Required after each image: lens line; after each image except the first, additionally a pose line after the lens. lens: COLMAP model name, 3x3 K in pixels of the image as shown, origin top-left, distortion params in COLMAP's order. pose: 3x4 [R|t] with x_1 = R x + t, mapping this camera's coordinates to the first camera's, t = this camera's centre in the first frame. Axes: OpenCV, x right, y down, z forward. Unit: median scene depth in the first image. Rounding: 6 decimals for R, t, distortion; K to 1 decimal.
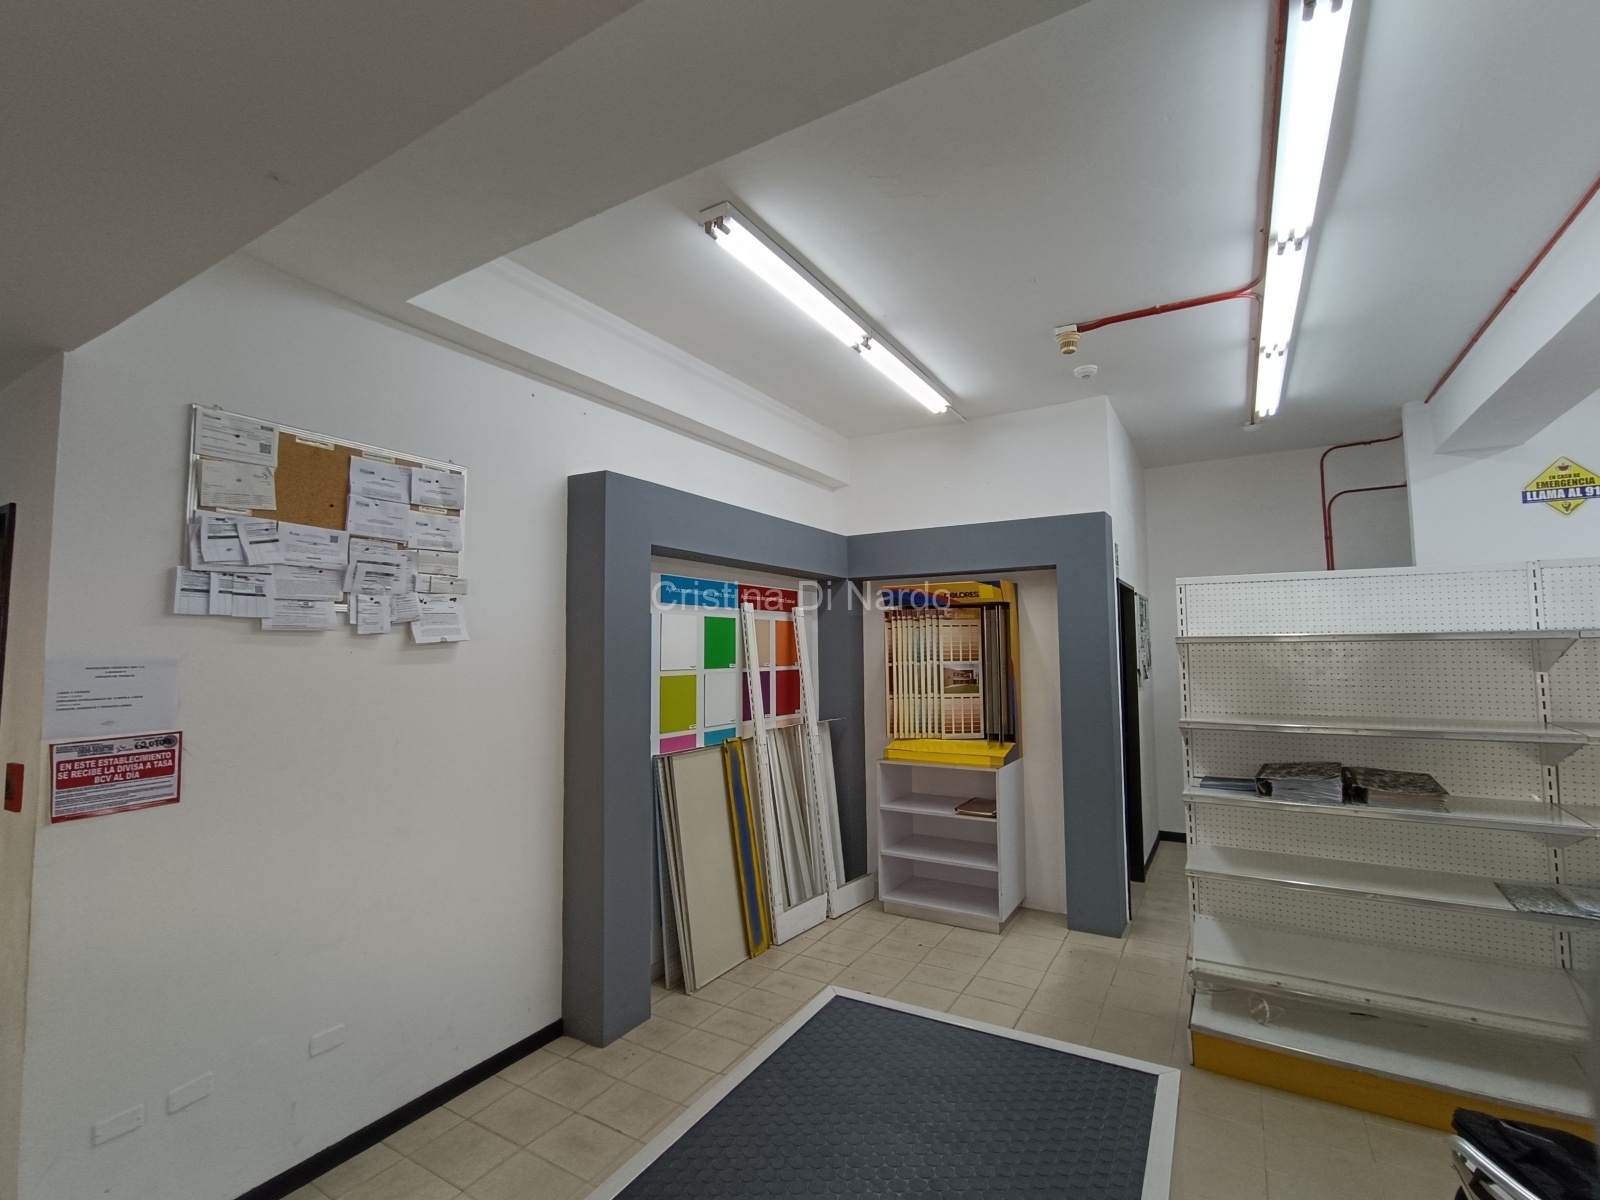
lens RADIAL K [[727.4, 0, 800.0], [0, 727.4, 600.0], [0, 0, 1]] dist [-0.001299, 0.001376]
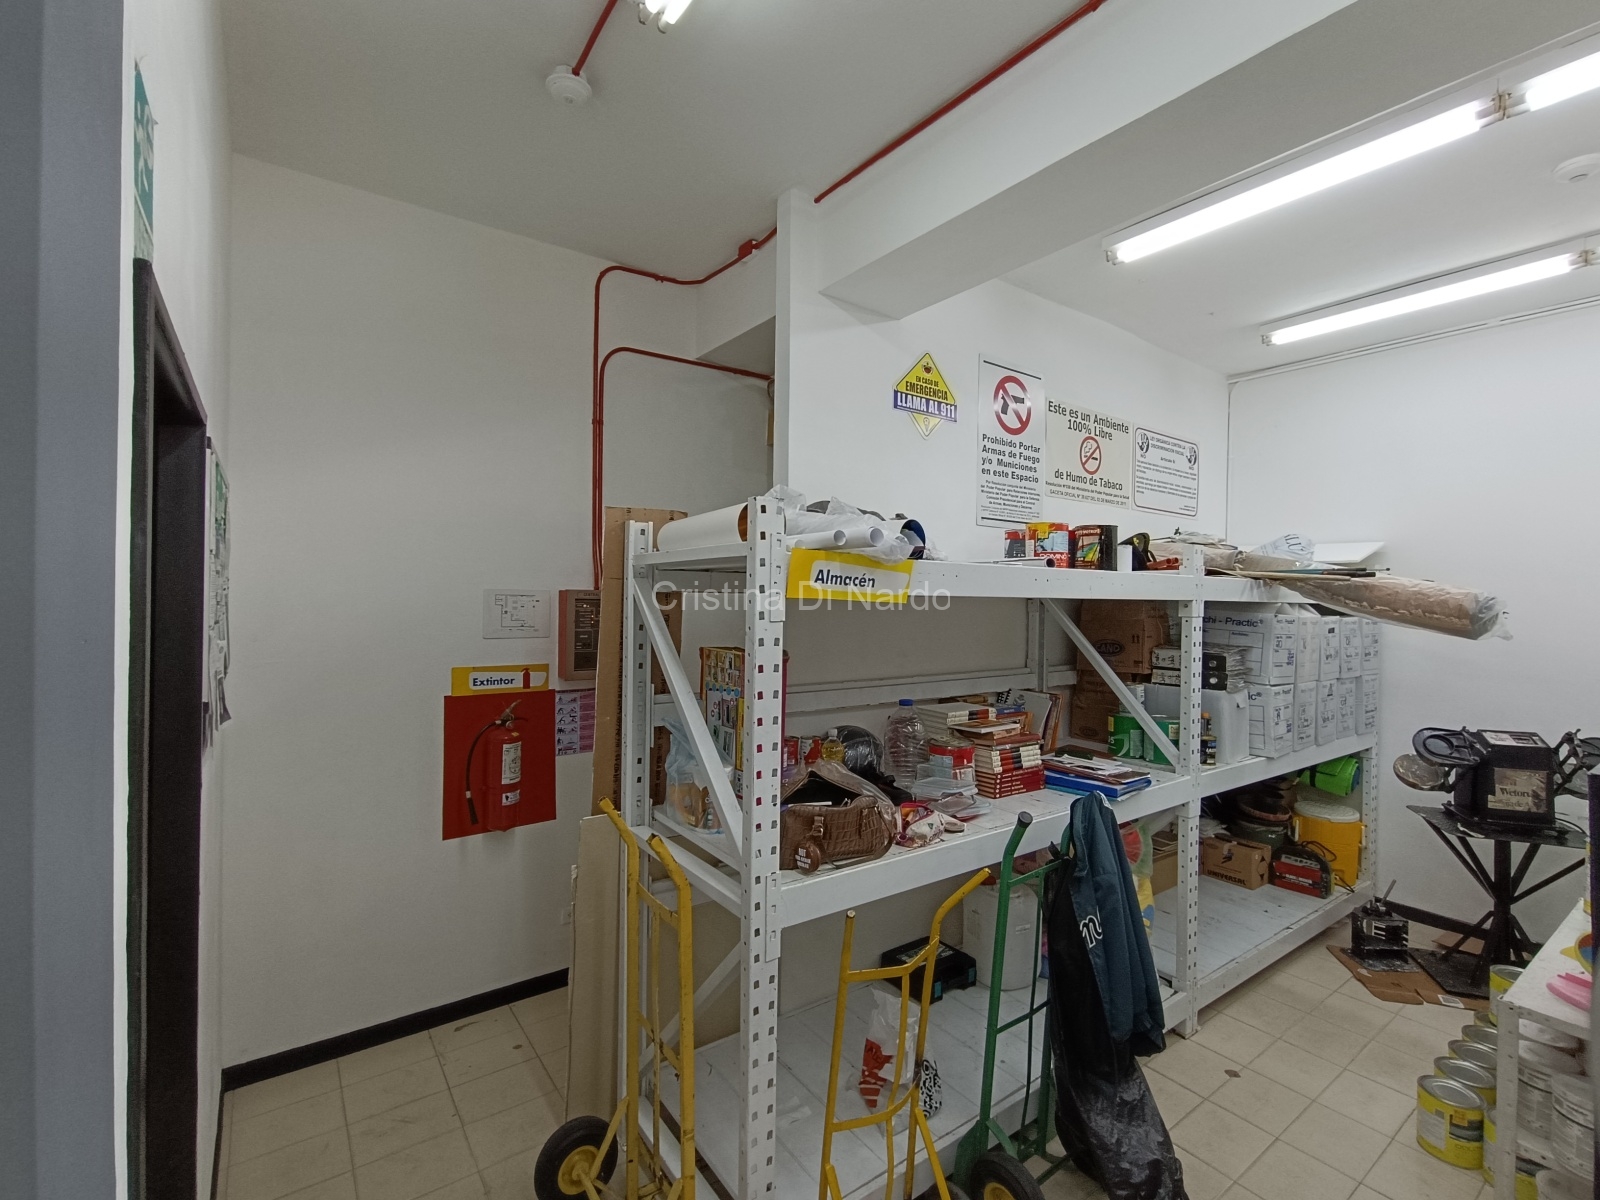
lens RADIAL K [[727.4, 0, 800.0], [0, 727.4, 600.0], [0, 0, 1]] dist [-0.001299, 0.001376]
pose [[0.395547, 0.007665, 0.918414, 0.347757], [-0.079981, 0.996454, 0.026130, 0.033312], [-0.914957, -0.083791, 0.394757, 0.806314]]
